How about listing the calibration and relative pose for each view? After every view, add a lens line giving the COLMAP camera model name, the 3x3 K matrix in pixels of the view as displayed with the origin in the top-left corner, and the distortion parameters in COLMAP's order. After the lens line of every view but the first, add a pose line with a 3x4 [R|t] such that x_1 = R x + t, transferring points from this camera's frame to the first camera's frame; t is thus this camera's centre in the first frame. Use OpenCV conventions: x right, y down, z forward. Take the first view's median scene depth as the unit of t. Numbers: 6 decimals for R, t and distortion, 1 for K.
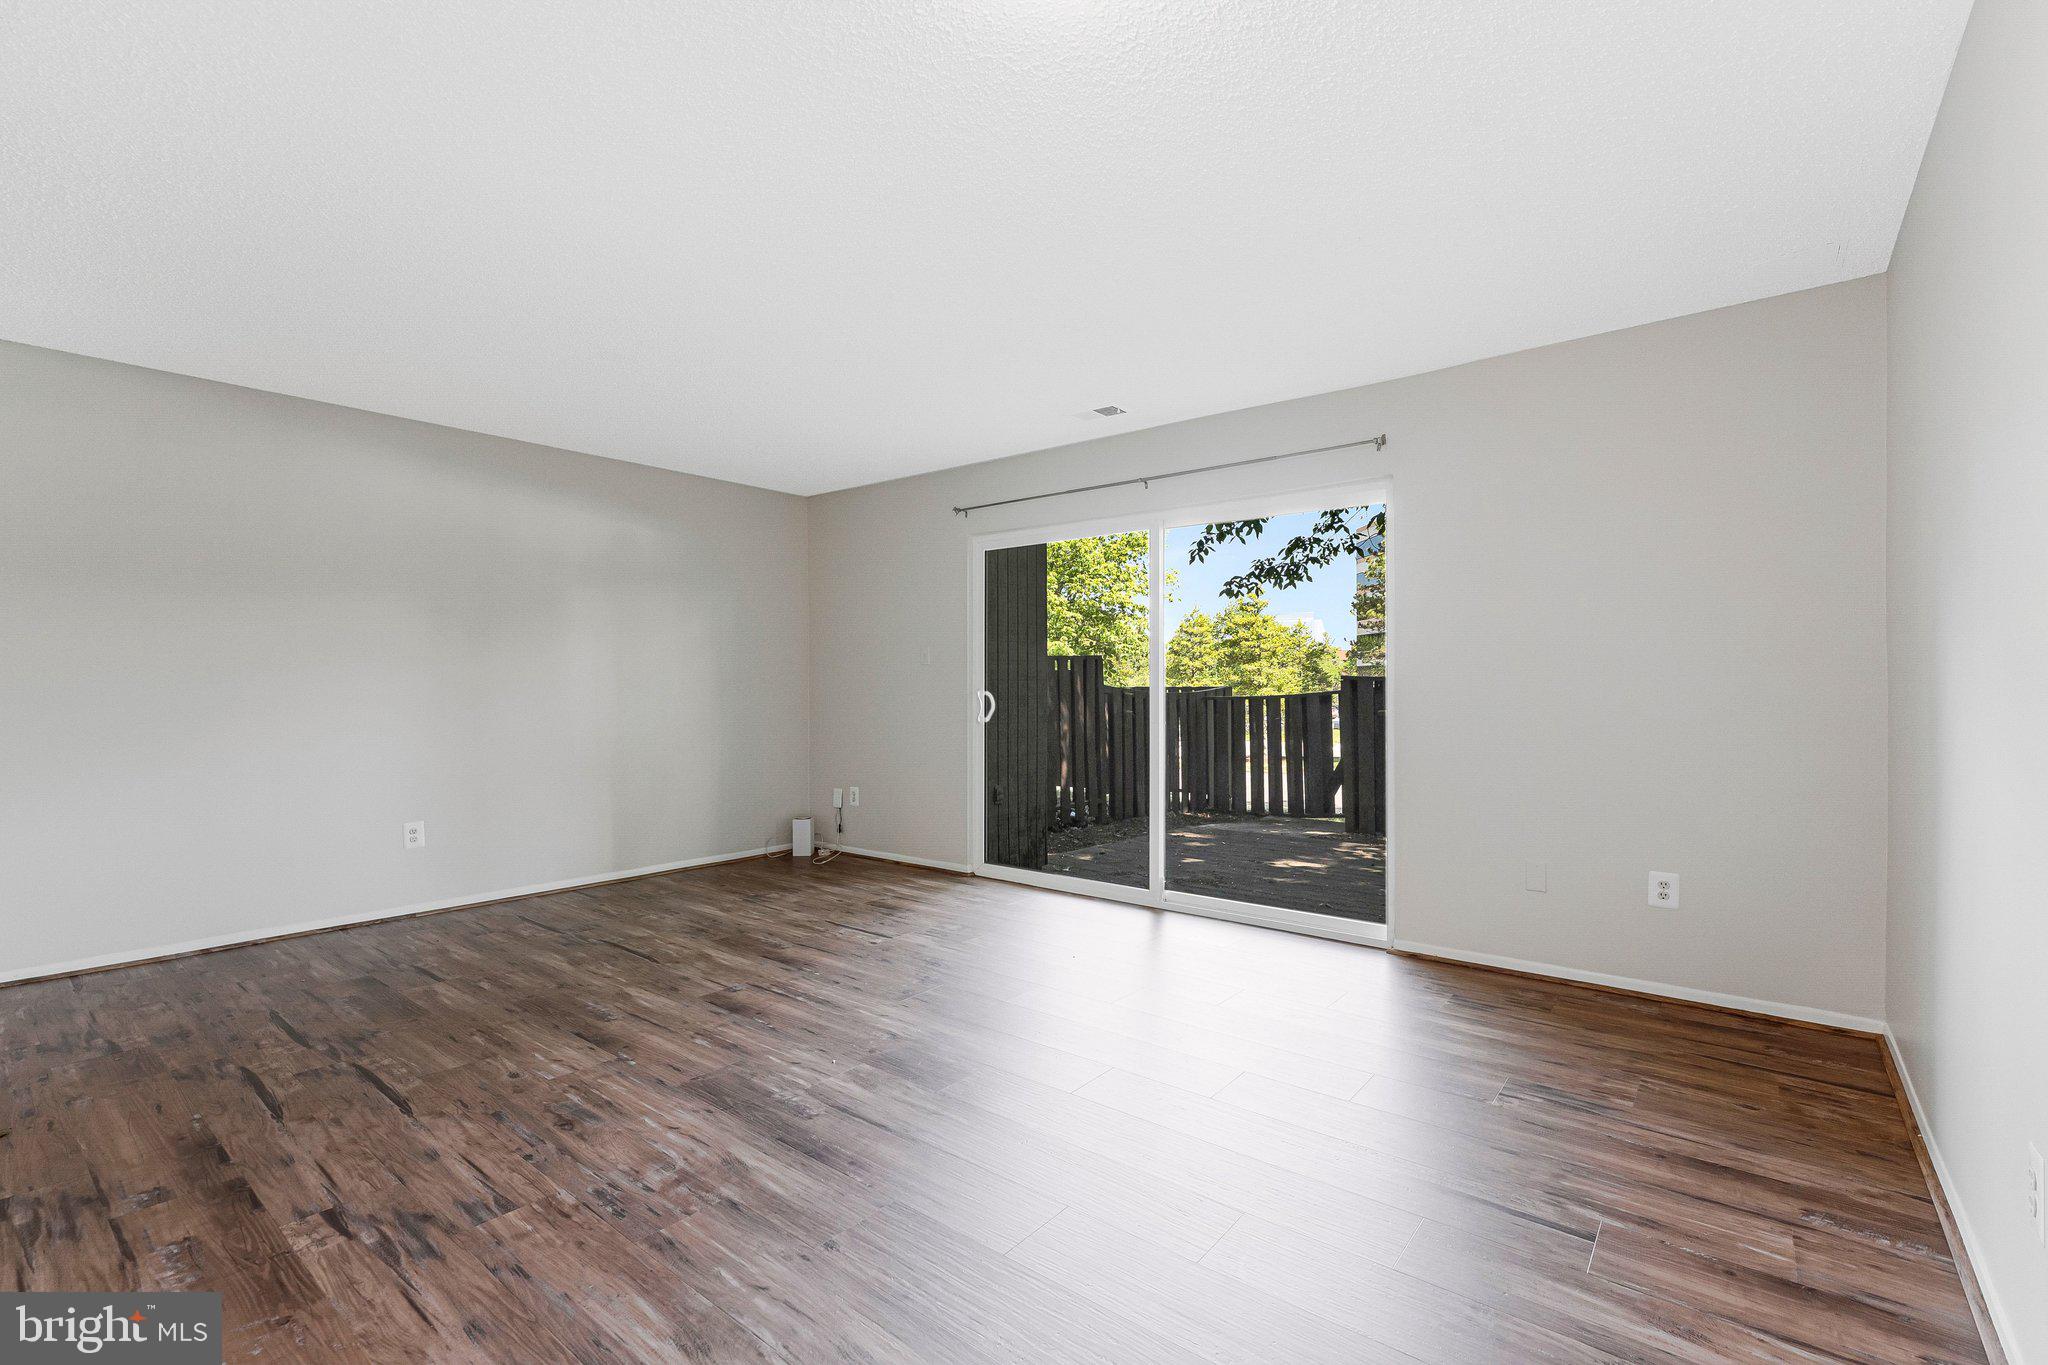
lens RADIAL K [[922.6, 0, 983.6], [0, 922.6, 655.1], [0, 0, 1]] dist [0.004580, -0.002448]
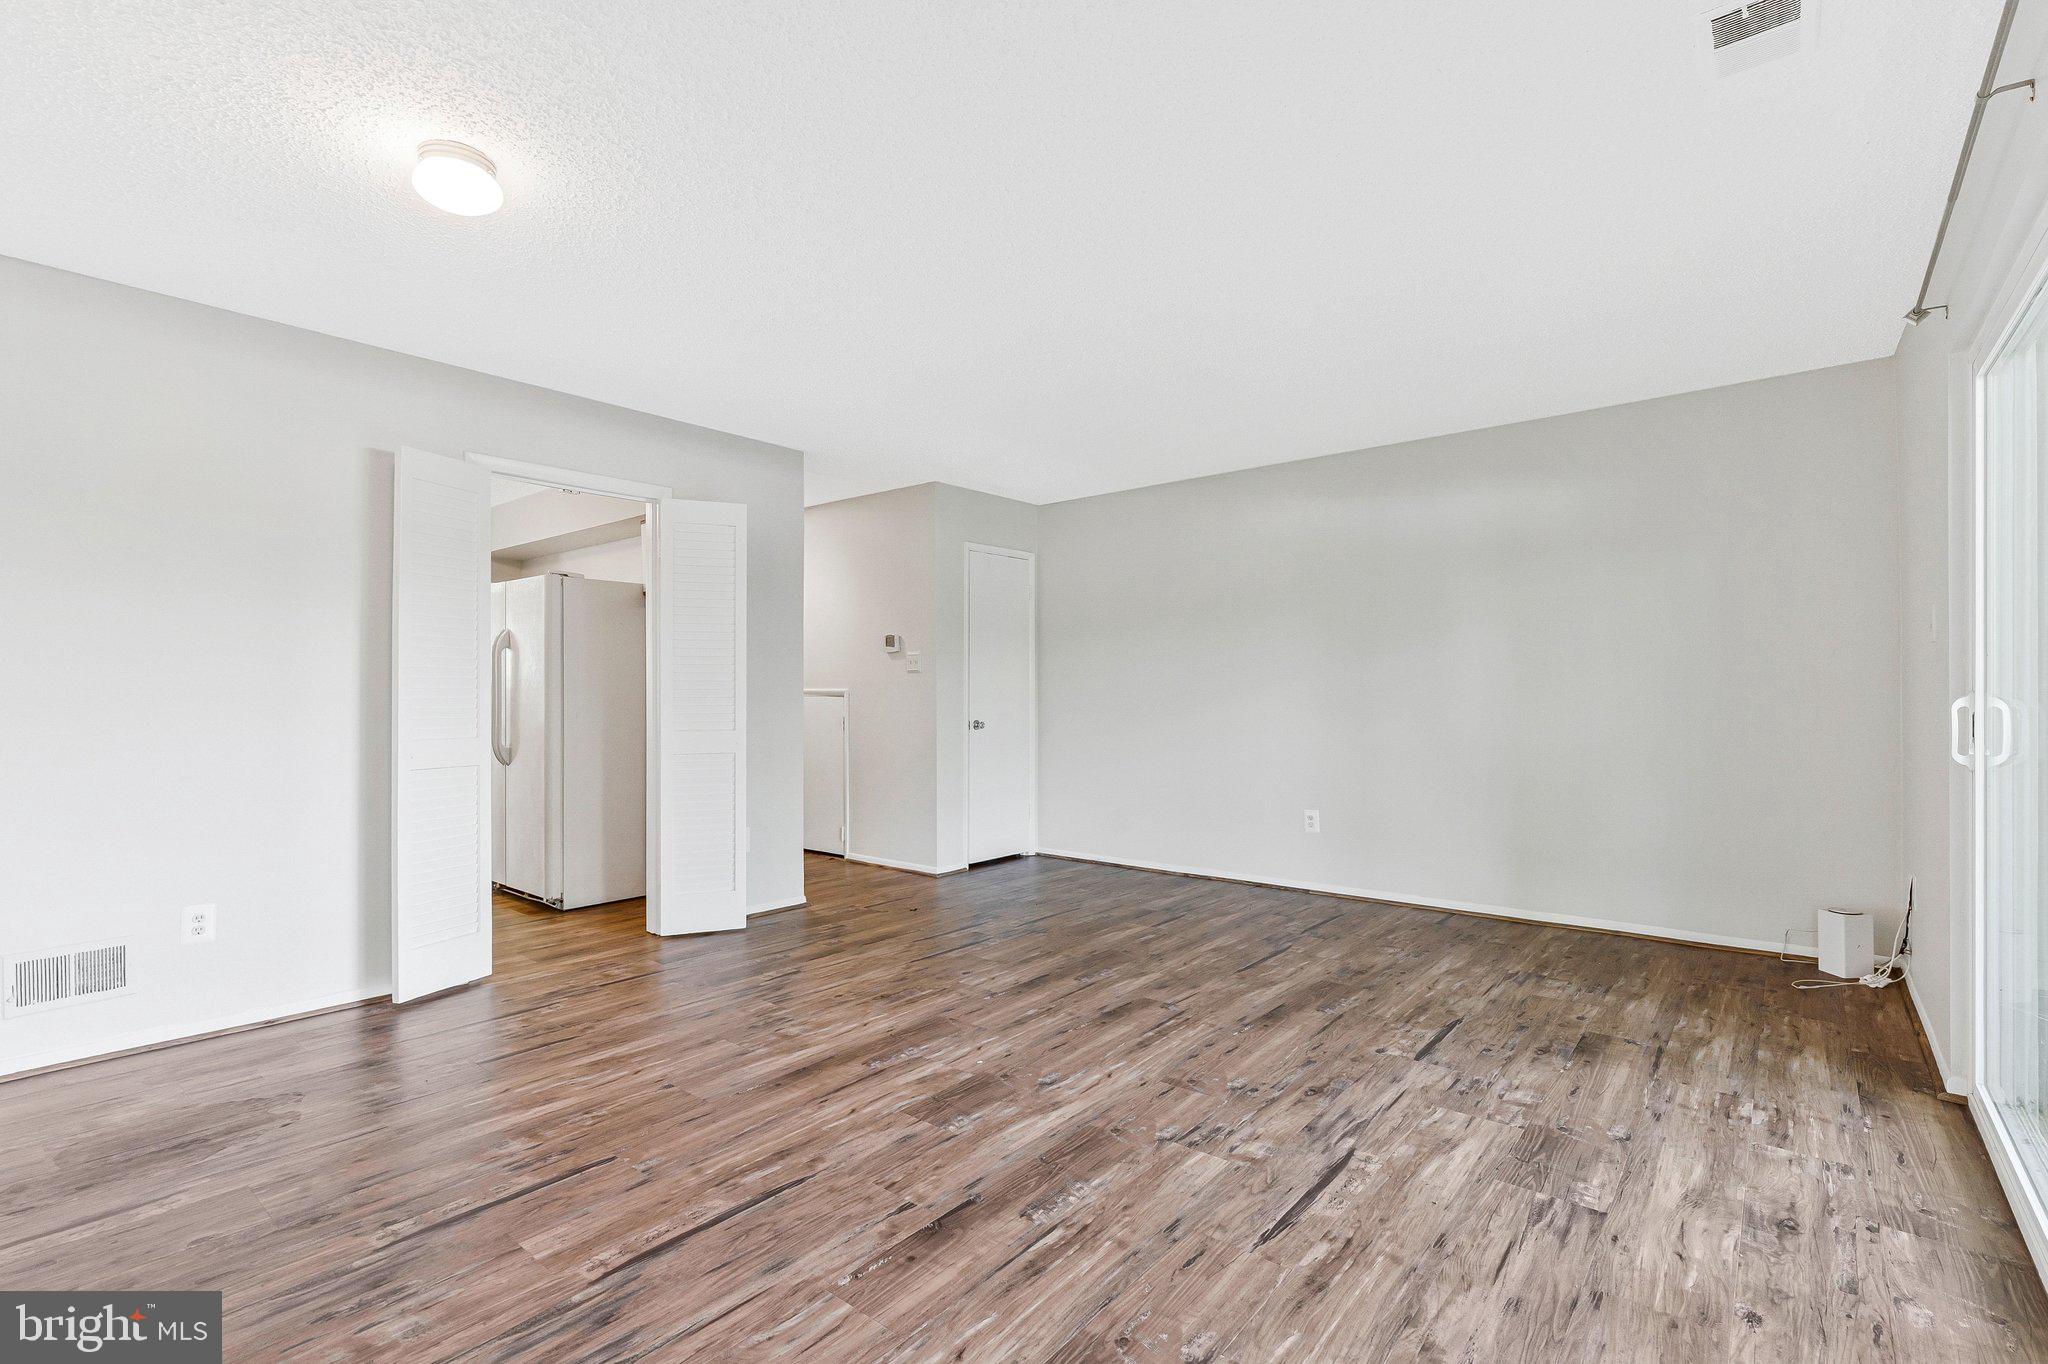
lens RADIAL K [[922.6, 0, 1018.2], [0, 922.6, 688.5], [0, 0, 1]] dist [0.004580, -0.002448]
pose [[0.011693, -0.002432, -0.999929, 0.713490], [0.041661, 0.999130, -0.001943, 0.024036], [0.999063, -0.041635, 0.011784, 0.862709]]
